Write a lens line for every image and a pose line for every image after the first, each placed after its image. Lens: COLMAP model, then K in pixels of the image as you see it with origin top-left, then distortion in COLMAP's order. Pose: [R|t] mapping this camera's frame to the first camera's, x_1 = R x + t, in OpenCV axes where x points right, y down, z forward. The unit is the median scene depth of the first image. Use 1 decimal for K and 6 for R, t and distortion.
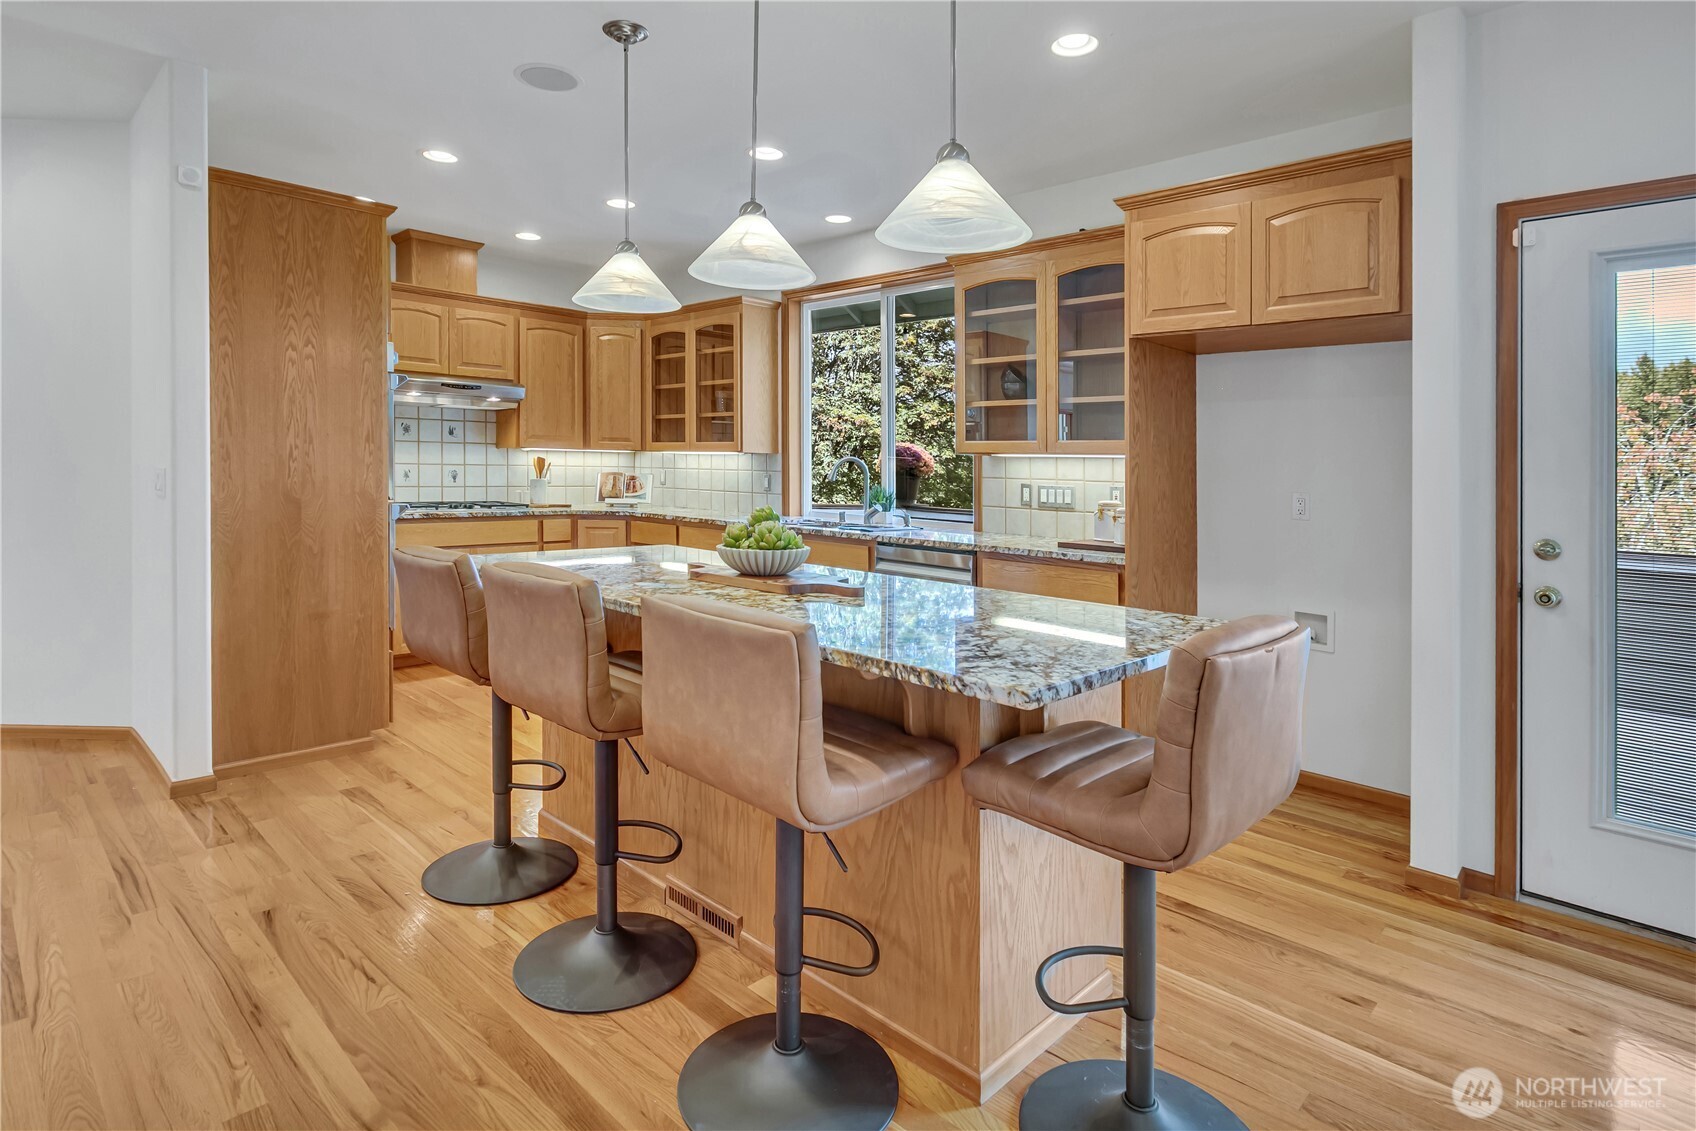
lens RADIAL K [[879.9, 0, 850.1], [0, 879.9, 489.6], [0, 0, 1]] dist [-0.017623, -0.000415]
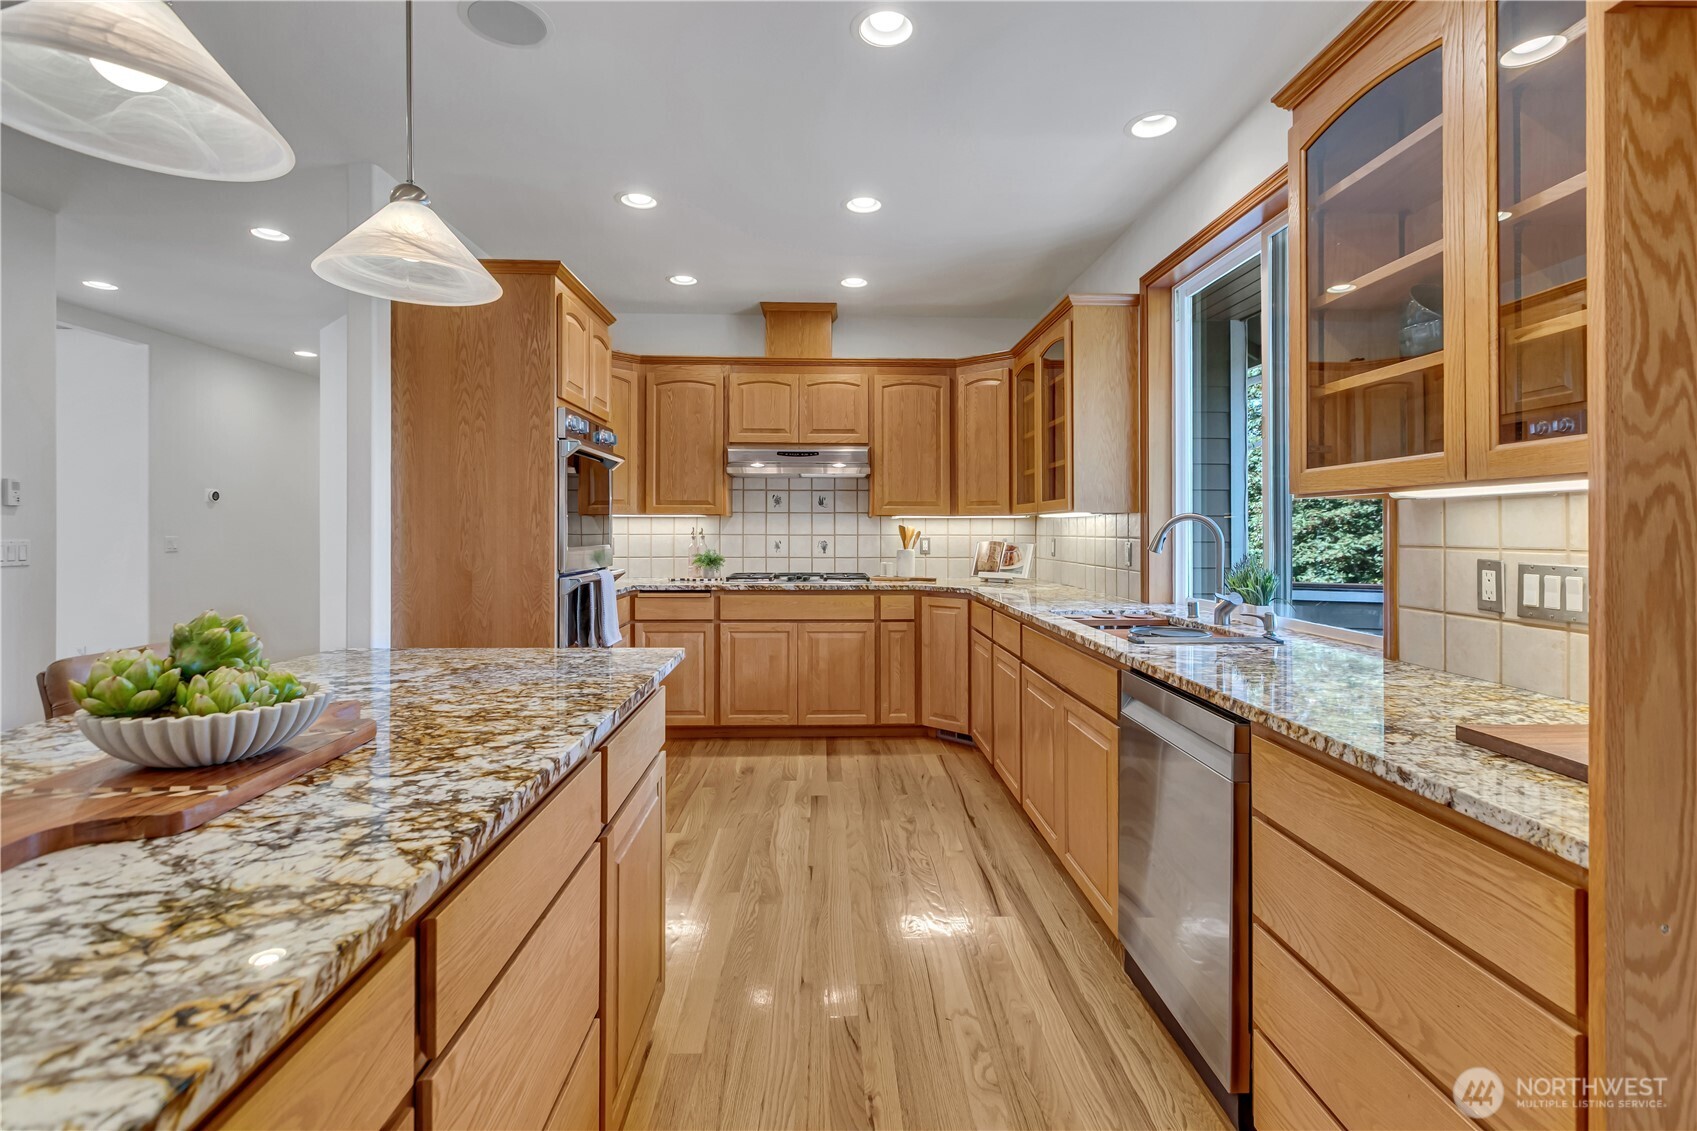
lens RADIAL K [[789.7, 0, 858.2], [0, 789.7, 530.2], [0, 0, 1]] dist [0.002302, -0.000564]
pose [[0.718329, -0.019642, -0.695426, 0.198368], [-0.004416, 0.999452, -0.032790, -0.005584], [0.695689, 0.026625, 0.717849, 0.412016]]
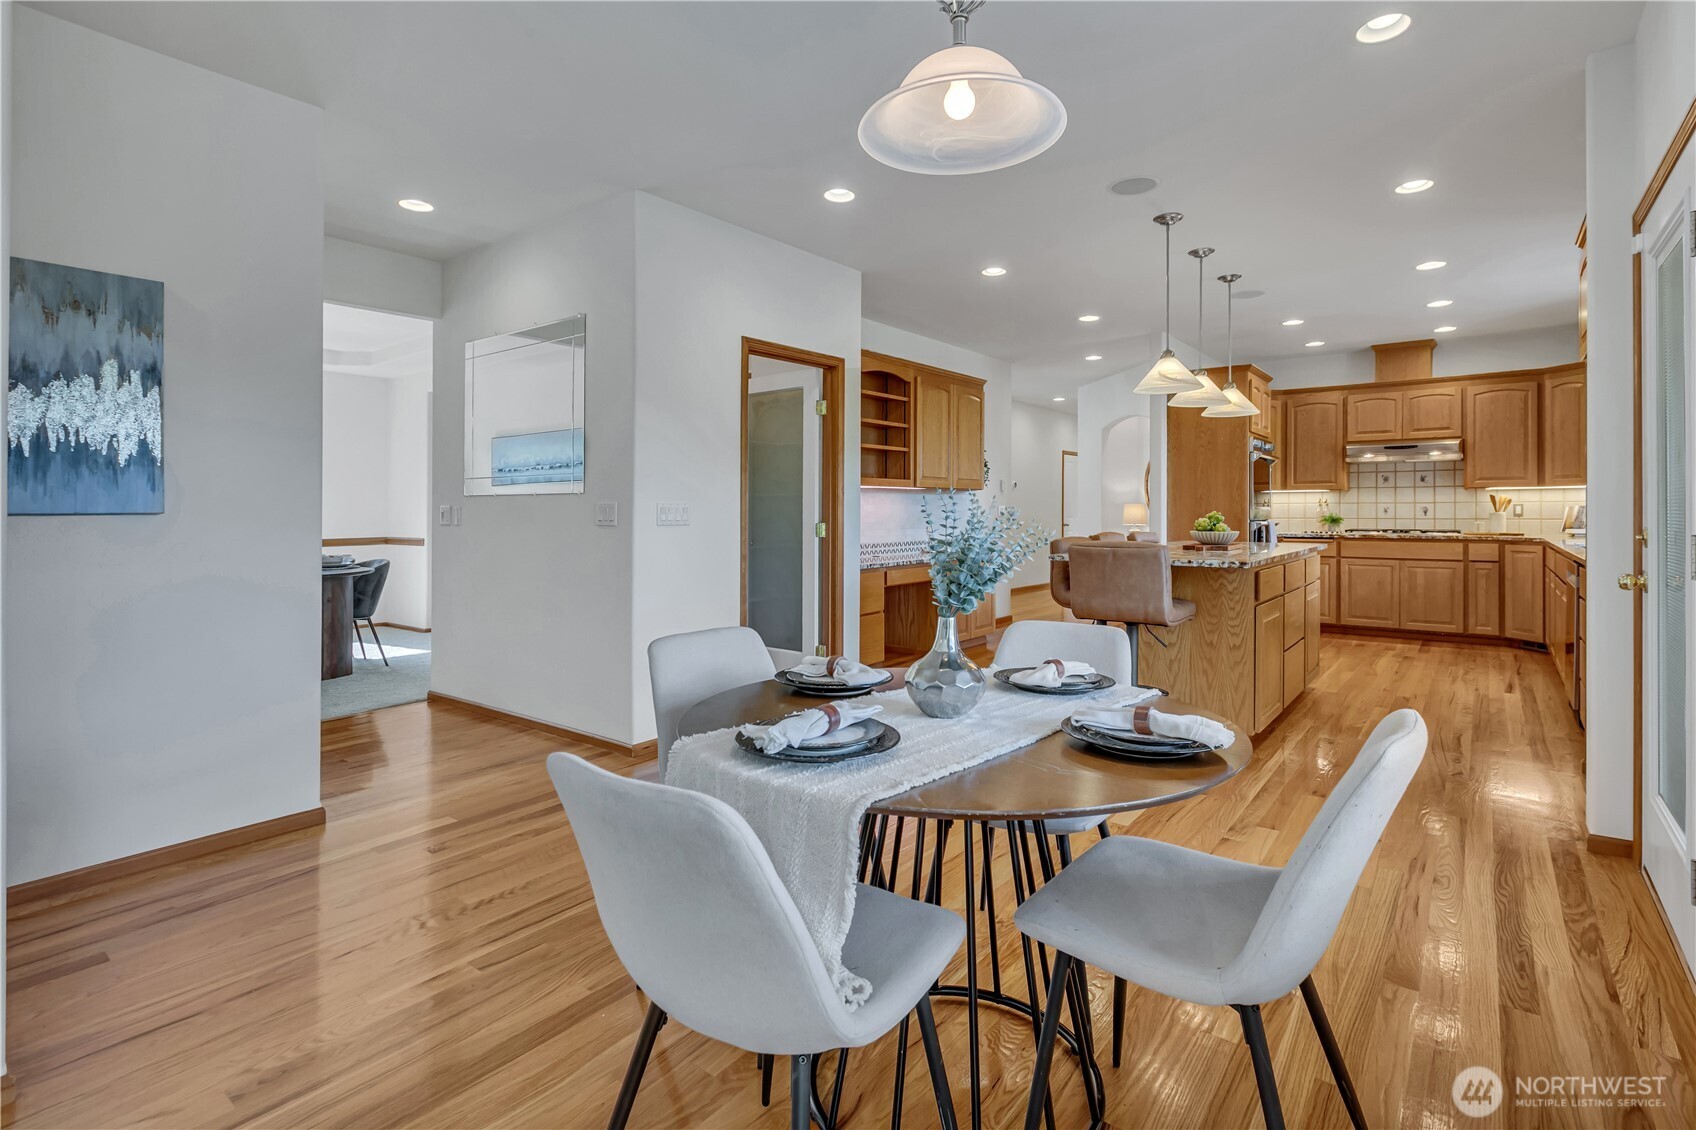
lens RADIAL K [[836.4, 0, 850.4], [0, 836.4, 519.0], [0, 0, 1]] dist [-0.001753, -0.000320]
pose [[0.106546, -0.014016, -0.994209, 0.781518], [-0.021613, 0.999632, -0.016408, 0.039121], [0.994073, 0.023236, 0.106204, -0.028204]]
